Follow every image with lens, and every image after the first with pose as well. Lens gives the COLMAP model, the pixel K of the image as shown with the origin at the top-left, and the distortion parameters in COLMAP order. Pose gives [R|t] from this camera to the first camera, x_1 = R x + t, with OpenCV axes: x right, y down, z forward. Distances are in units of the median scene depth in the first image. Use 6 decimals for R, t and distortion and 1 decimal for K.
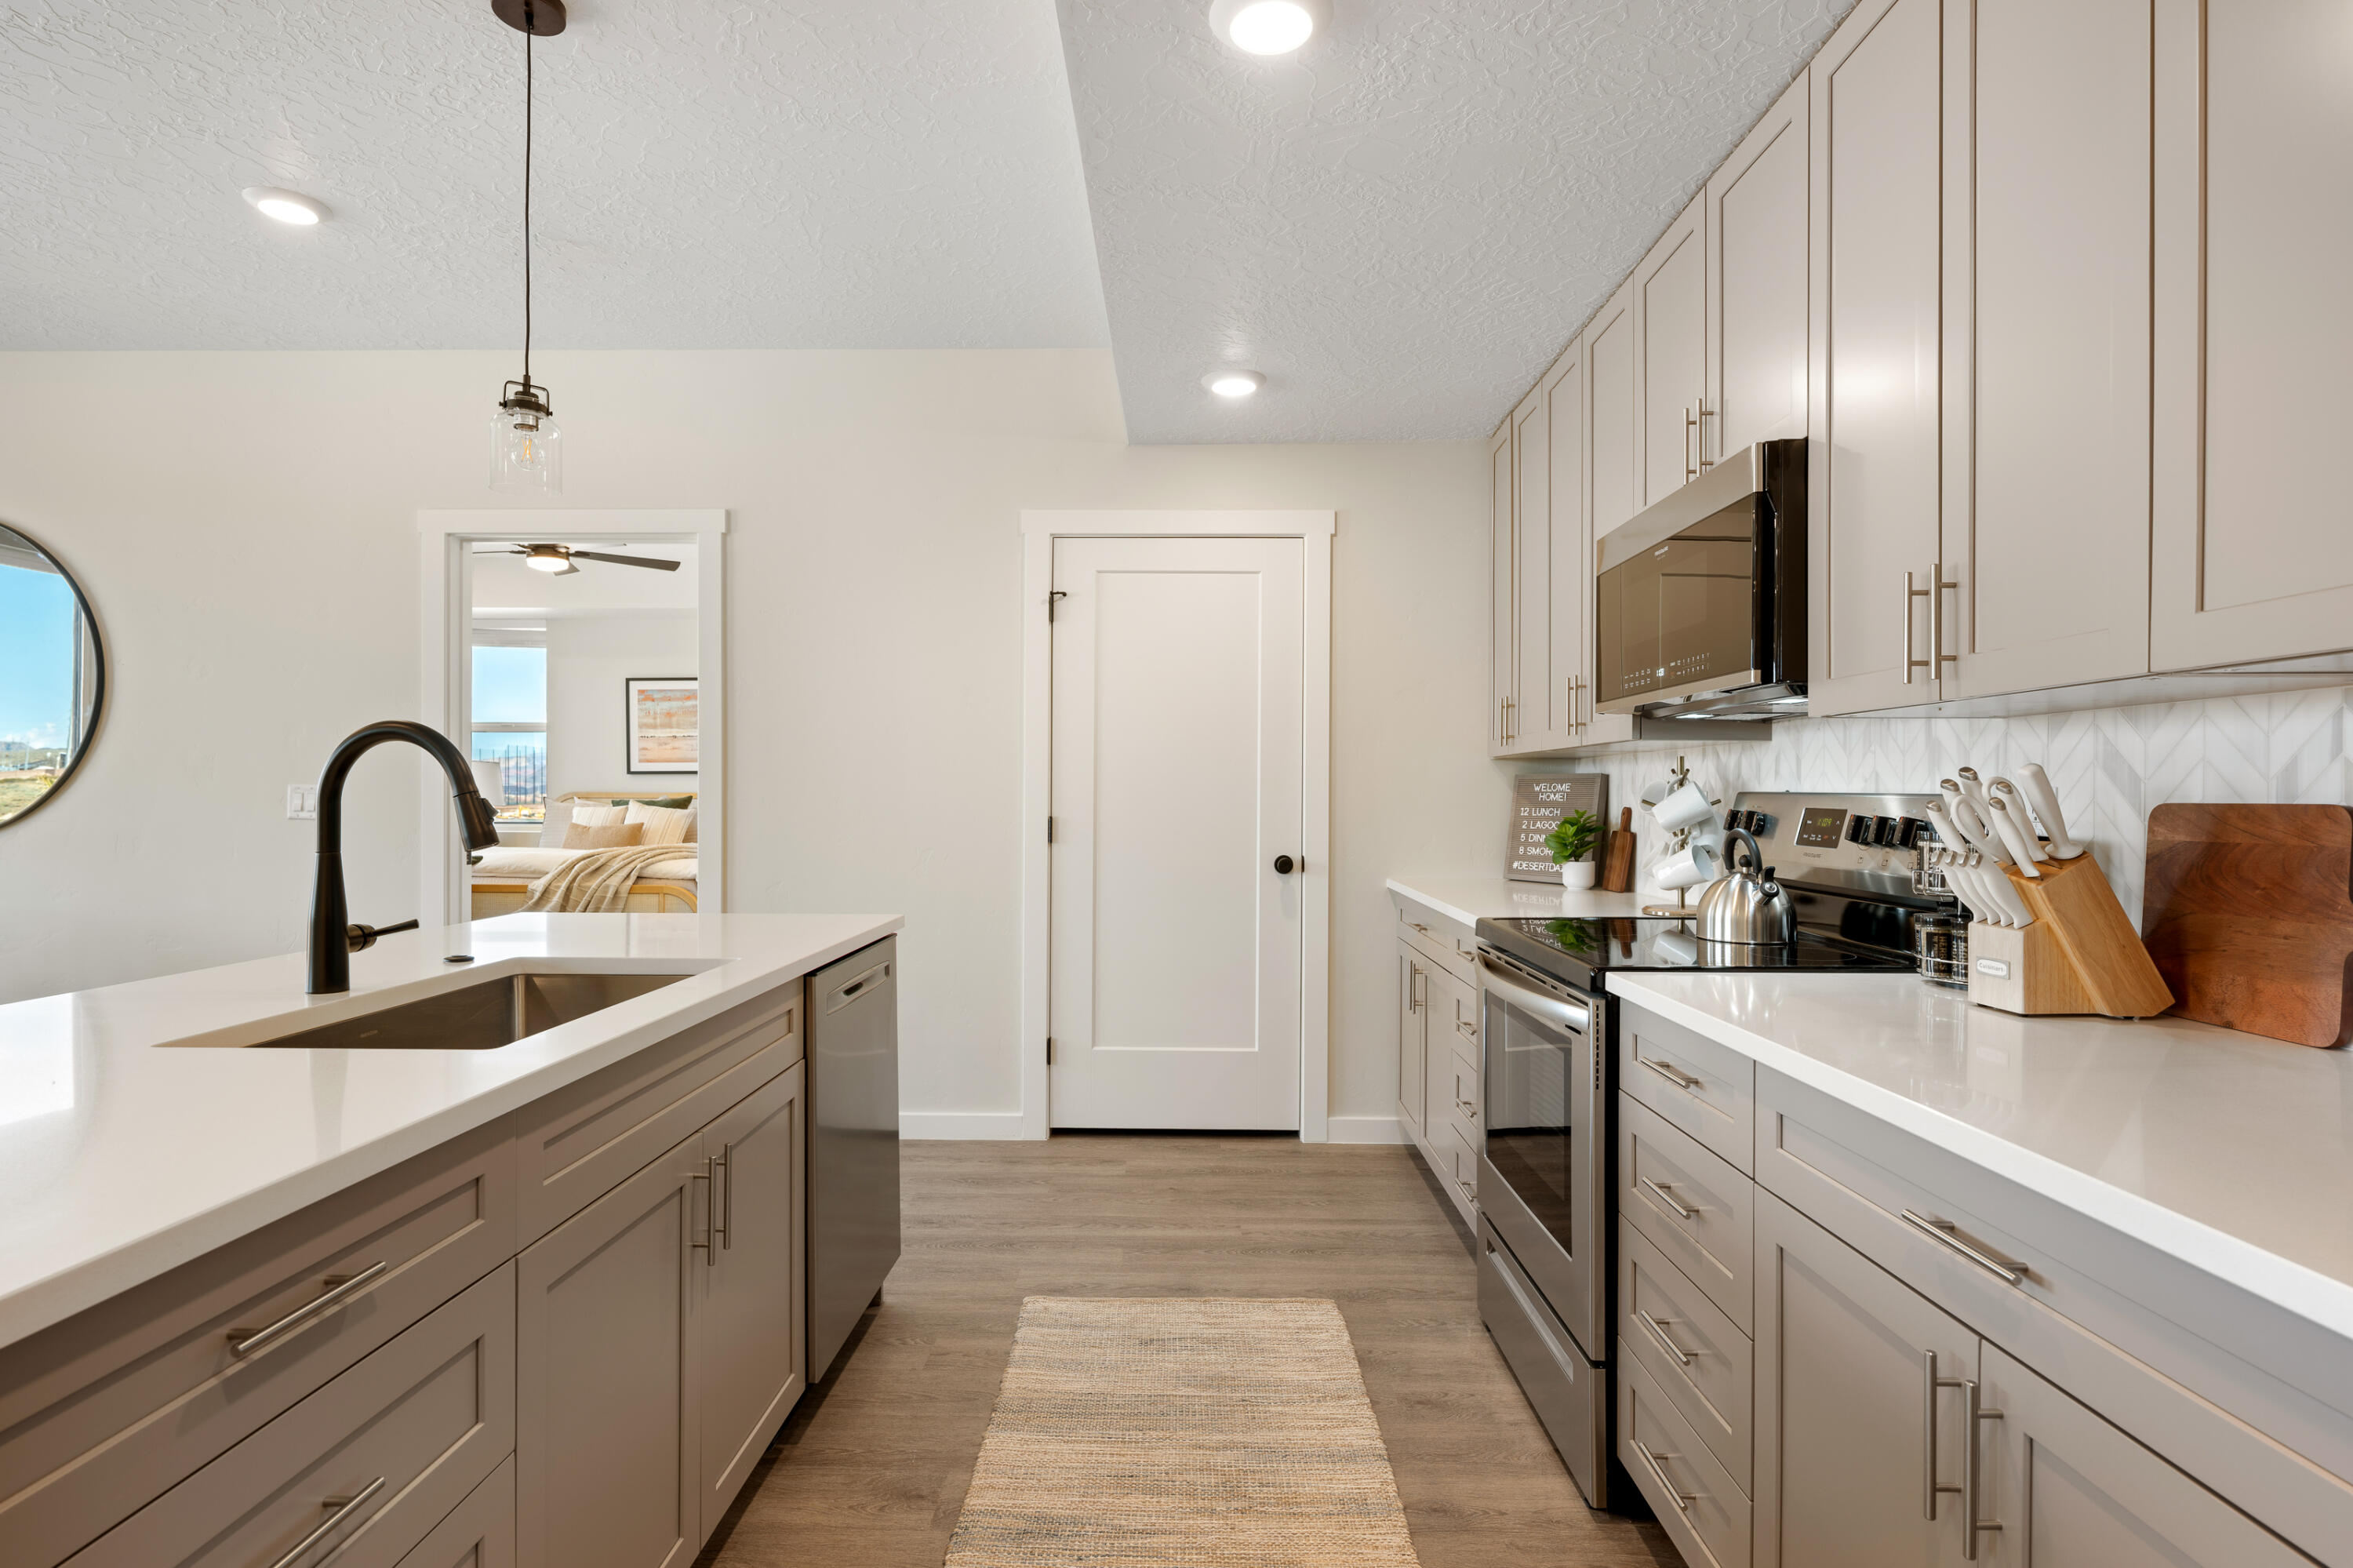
lens RADIAL K [[1179.6, 0, 1174.4], [0, 1179.6, 803.3], [0, 0, 1]] dist [-0.003014, -0.000304]
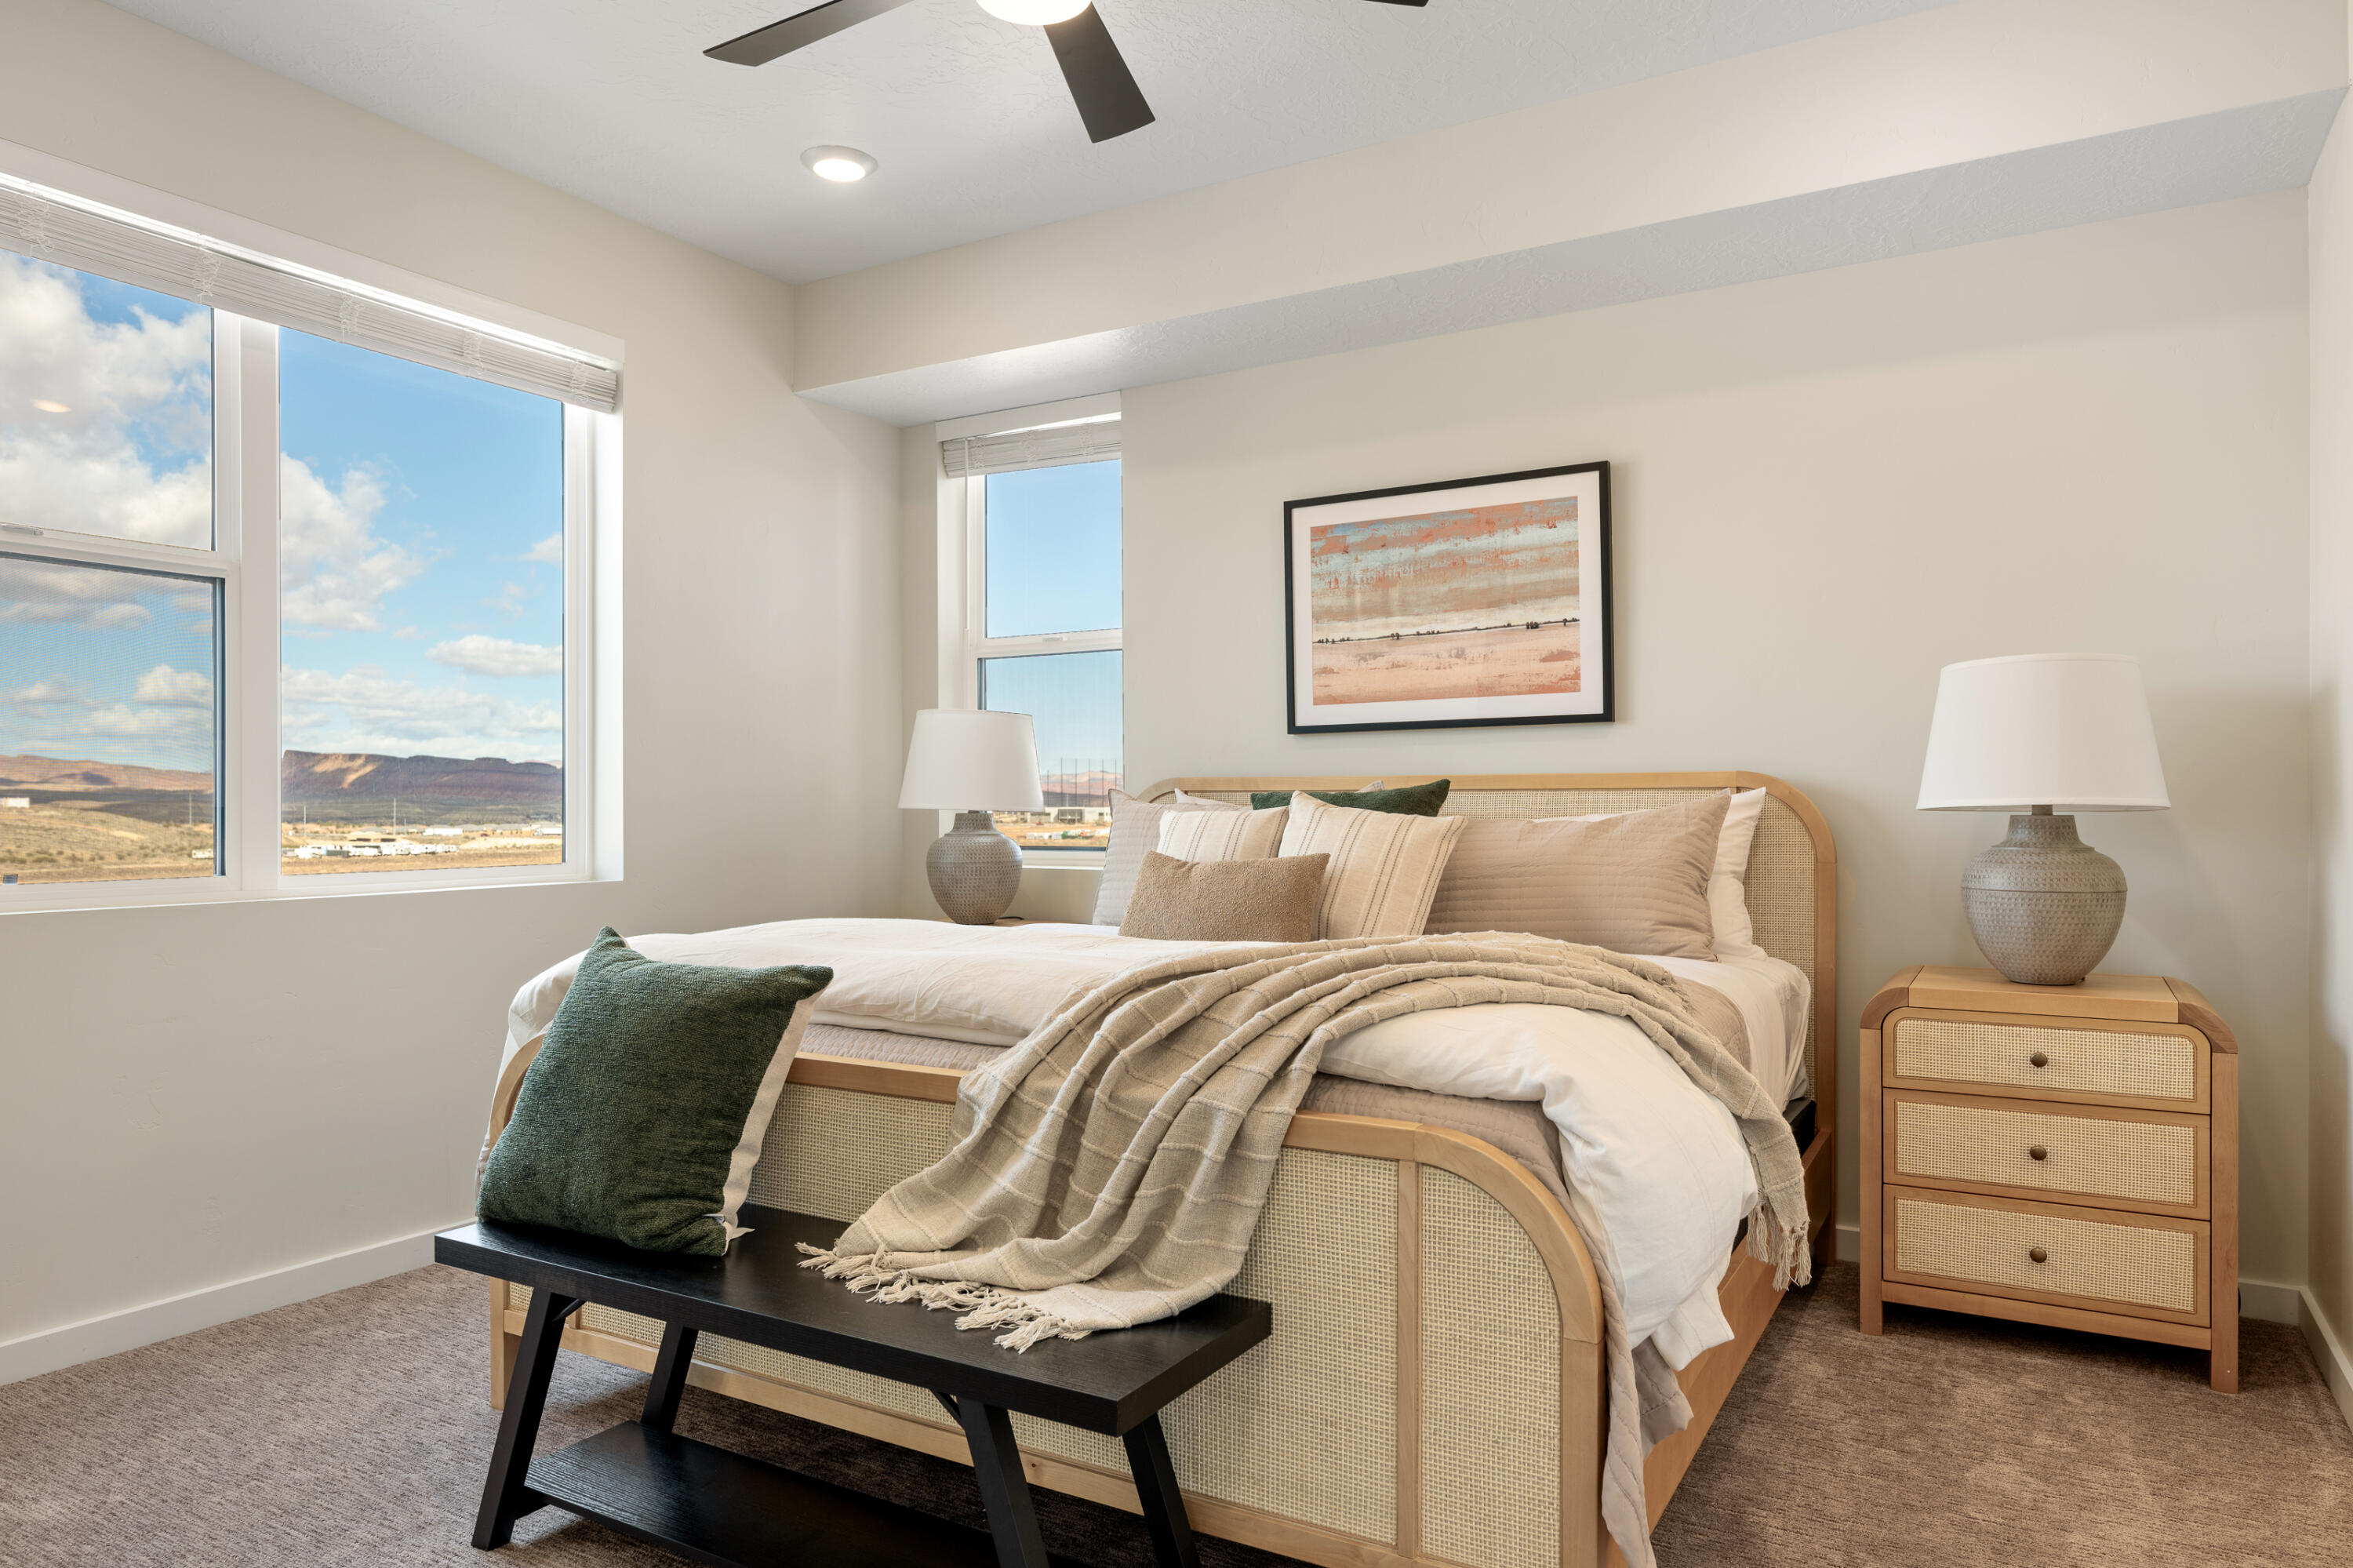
lens RADIAL K [[1466.8, 0, 1171.3], [0, 1466.8, 820.2], [0, 0, 1]] dist [-0.000267, -0.000030]
pose [[0.867380, -0.003322, -0.497636, -0.266353], [0.002988, 0.999994, -0.001468, 0.006839], [0.497638, -0.000213, 0.867385, 0.582365]]
